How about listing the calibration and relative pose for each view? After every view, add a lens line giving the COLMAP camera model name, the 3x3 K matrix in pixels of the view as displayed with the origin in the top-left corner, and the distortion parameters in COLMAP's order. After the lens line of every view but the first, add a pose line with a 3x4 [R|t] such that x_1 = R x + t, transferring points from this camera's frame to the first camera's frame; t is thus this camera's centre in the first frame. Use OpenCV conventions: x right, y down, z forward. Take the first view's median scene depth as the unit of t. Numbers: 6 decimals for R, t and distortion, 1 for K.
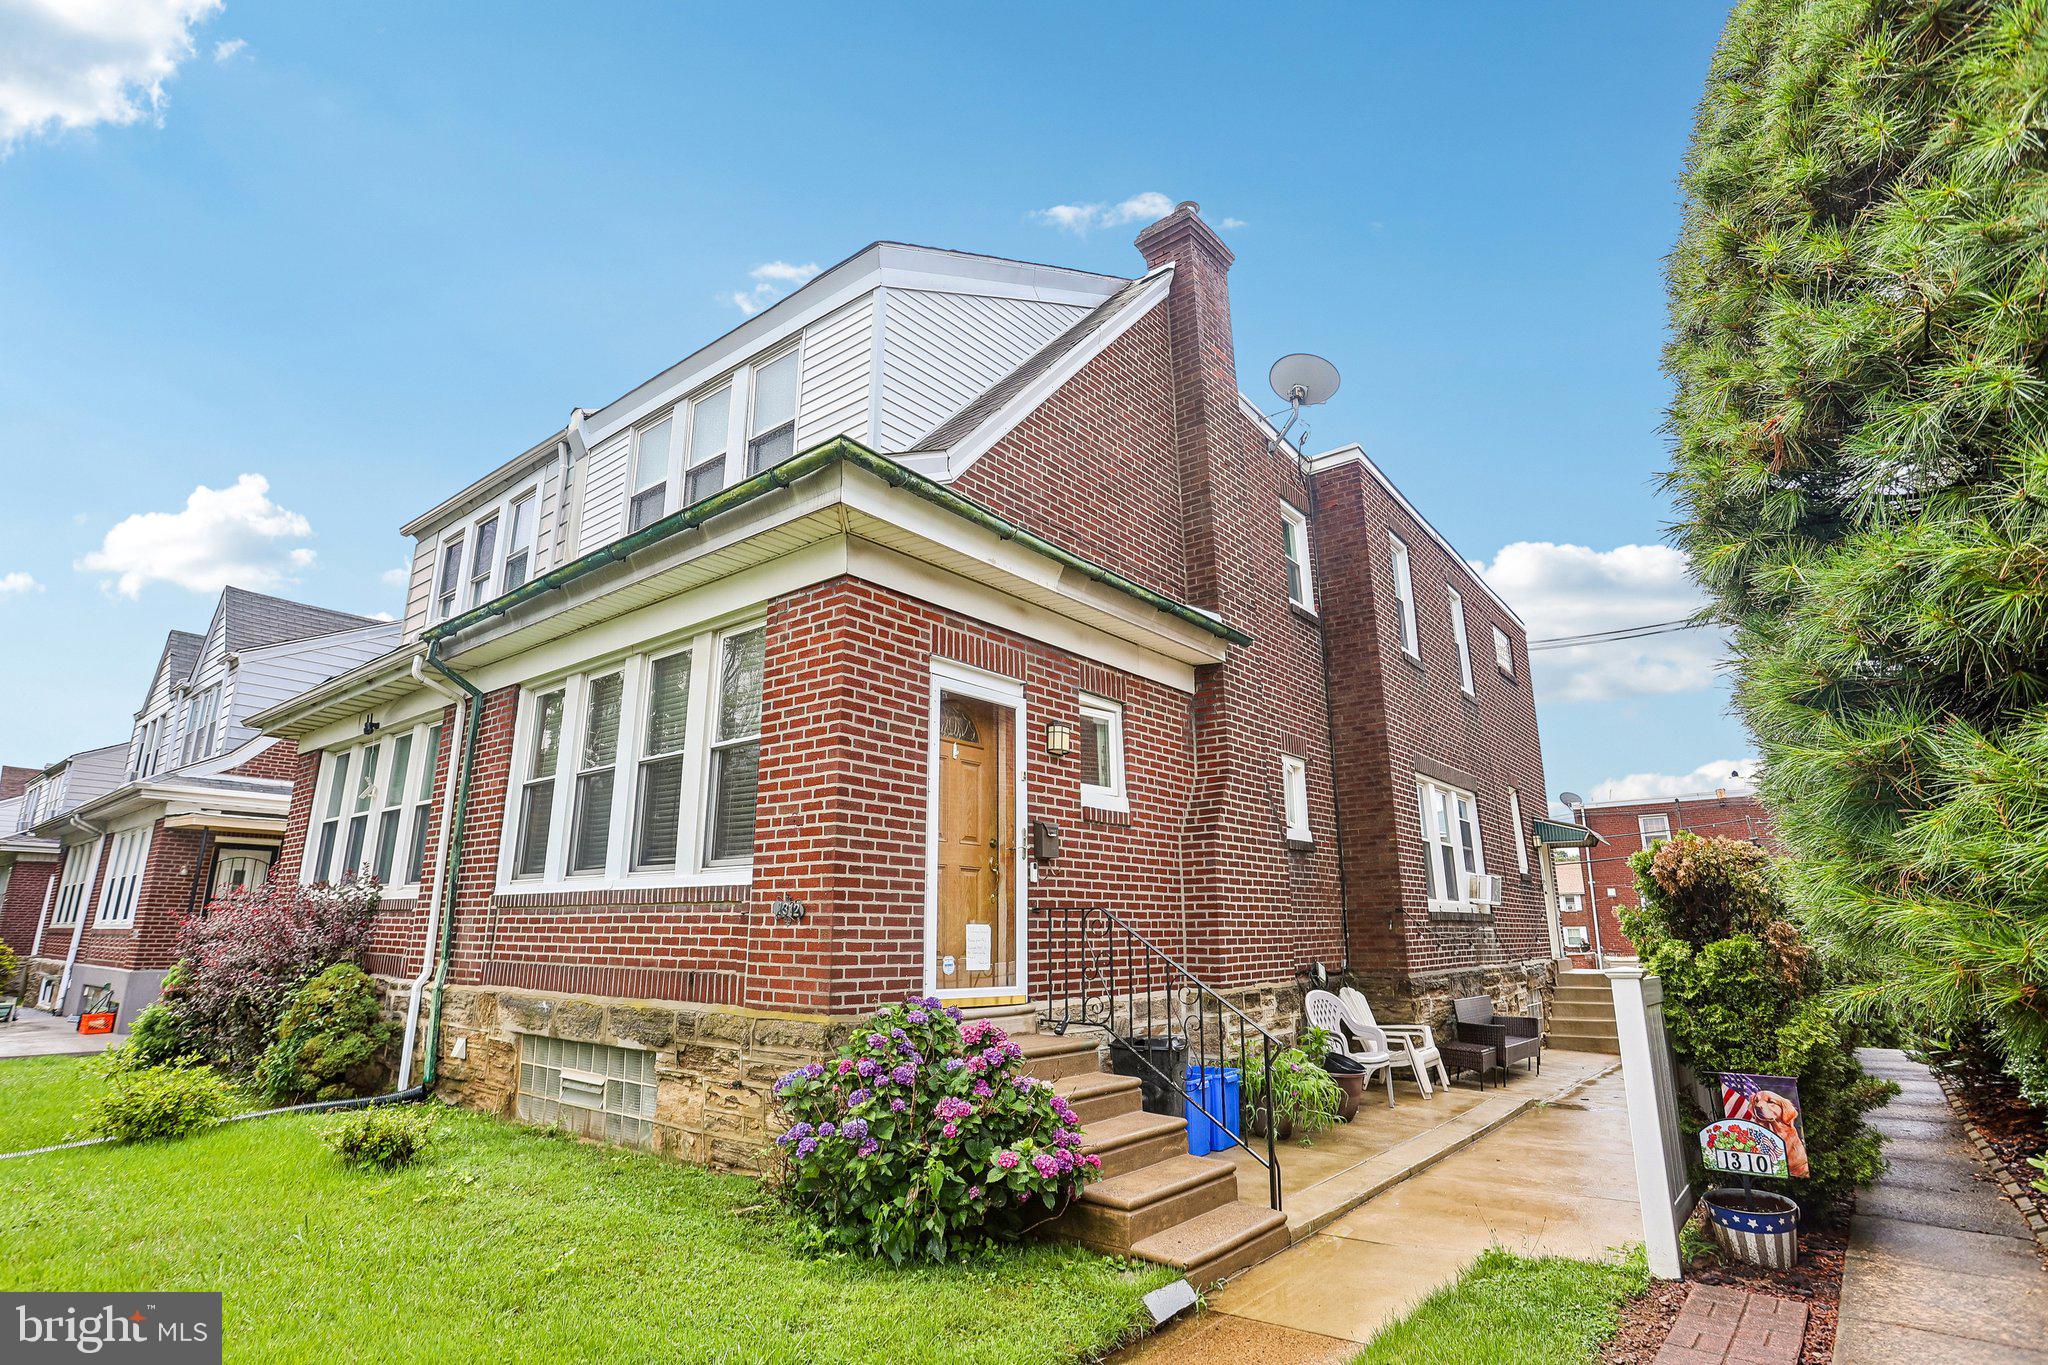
lens RADIAL K [[1025.5, 0, 1025.0], [0, 1025.5, 691.6], [0, 0, 1]] dist [-0.097742, 0.105206]
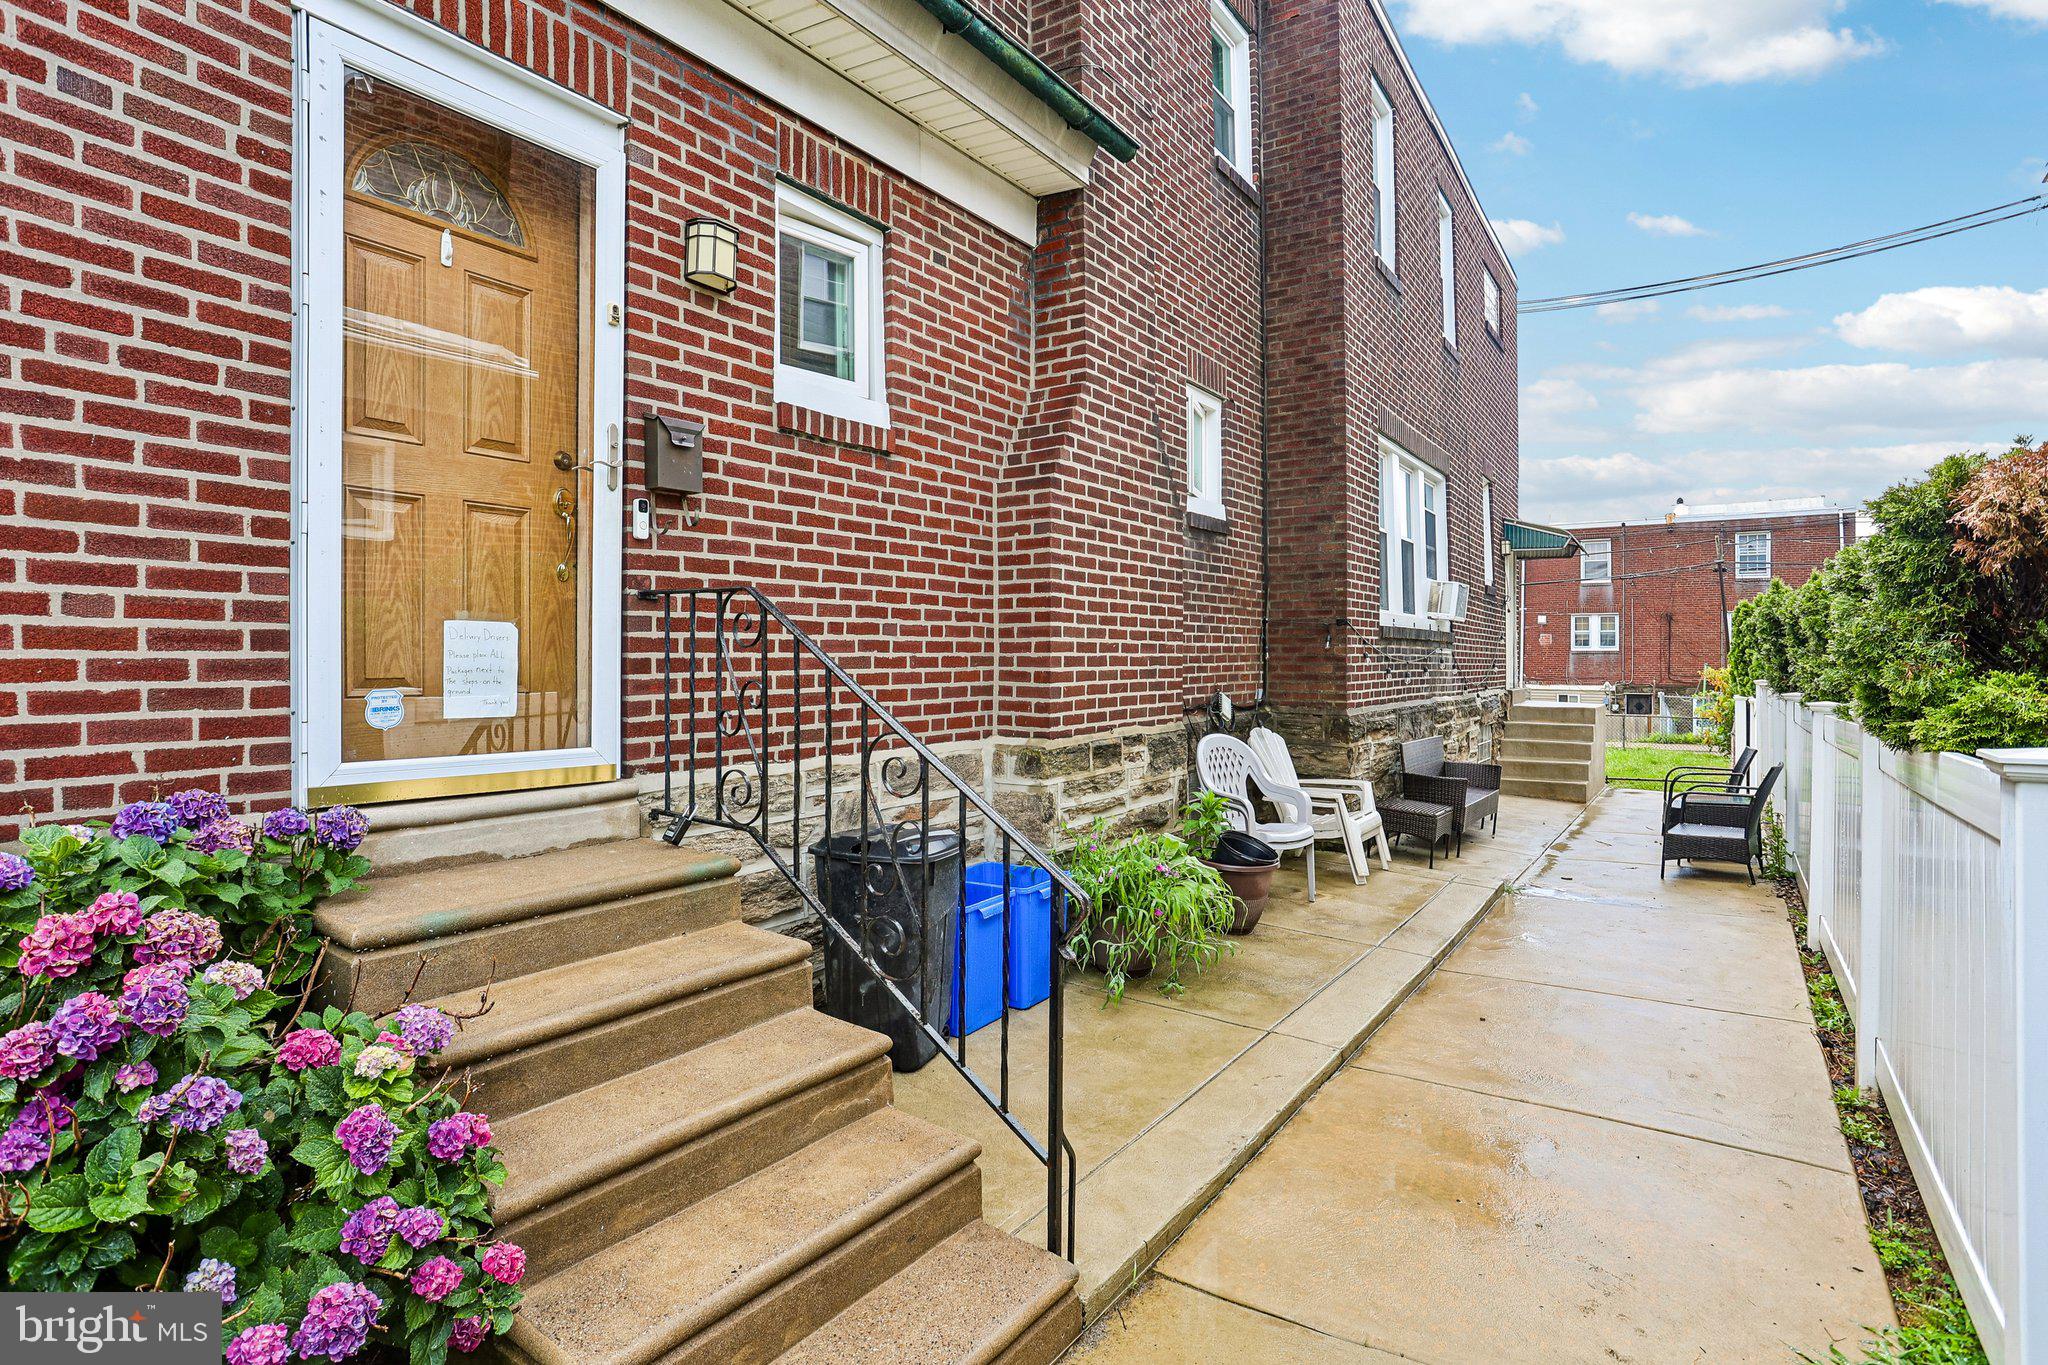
lens RADIAL K [[1025.5, 0, 1025.0], [0, 1025.5, 691.6], [0, 0, 1]] dist [-0.097742, 0.105206]
pose [[0.997704, 0.002310, 0.067679, 0.130871], [-0.020240, 0.963907, 0.265470, 0.101662], [-0.064623, -0.266231, 0.961741, 0.409418]]
